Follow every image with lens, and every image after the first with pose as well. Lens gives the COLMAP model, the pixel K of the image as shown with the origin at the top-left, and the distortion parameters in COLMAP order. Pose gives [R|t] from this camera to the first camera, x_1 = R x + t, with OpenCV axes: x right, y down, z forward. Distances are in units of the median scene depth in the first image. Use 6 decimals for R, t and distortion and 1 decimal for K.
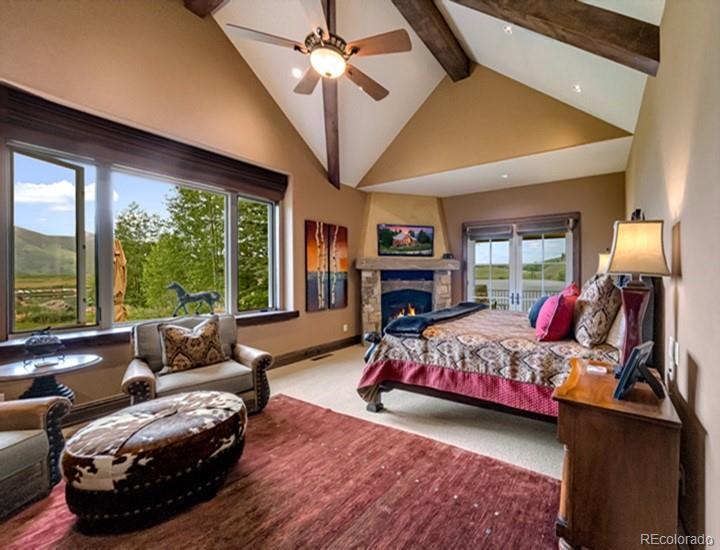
lens RADIAL K [[321.2, 0, 353.7], [0, 321.2, 277.1], [0, 0, 1]] dist [0.005390, 0.000025]
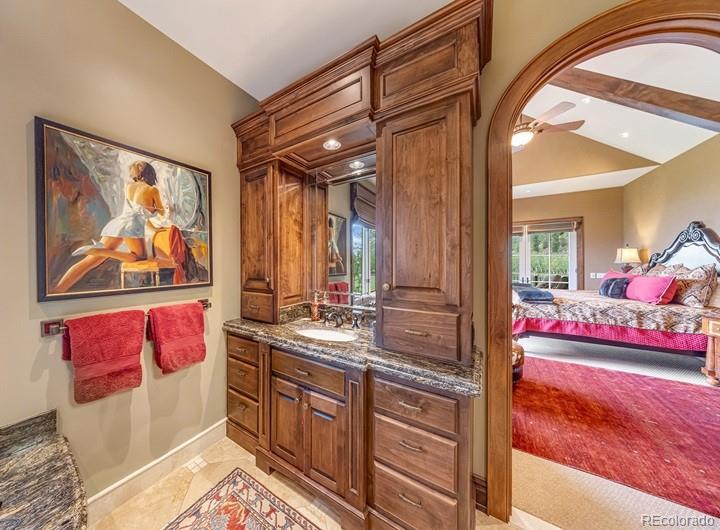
lens RADIAL K [[257.4, 0, 301.0], [0, 257.4, 265.5], [0, 0, 1]] dist [0.001834, 0.000719]
pose [[0.997871, -0.002396, -0.065170, -1.036171], [0.002341, 0.999997, -0.000916, -0.000544], [0.065172, 0.000762, 0.997874, -0.381354]]
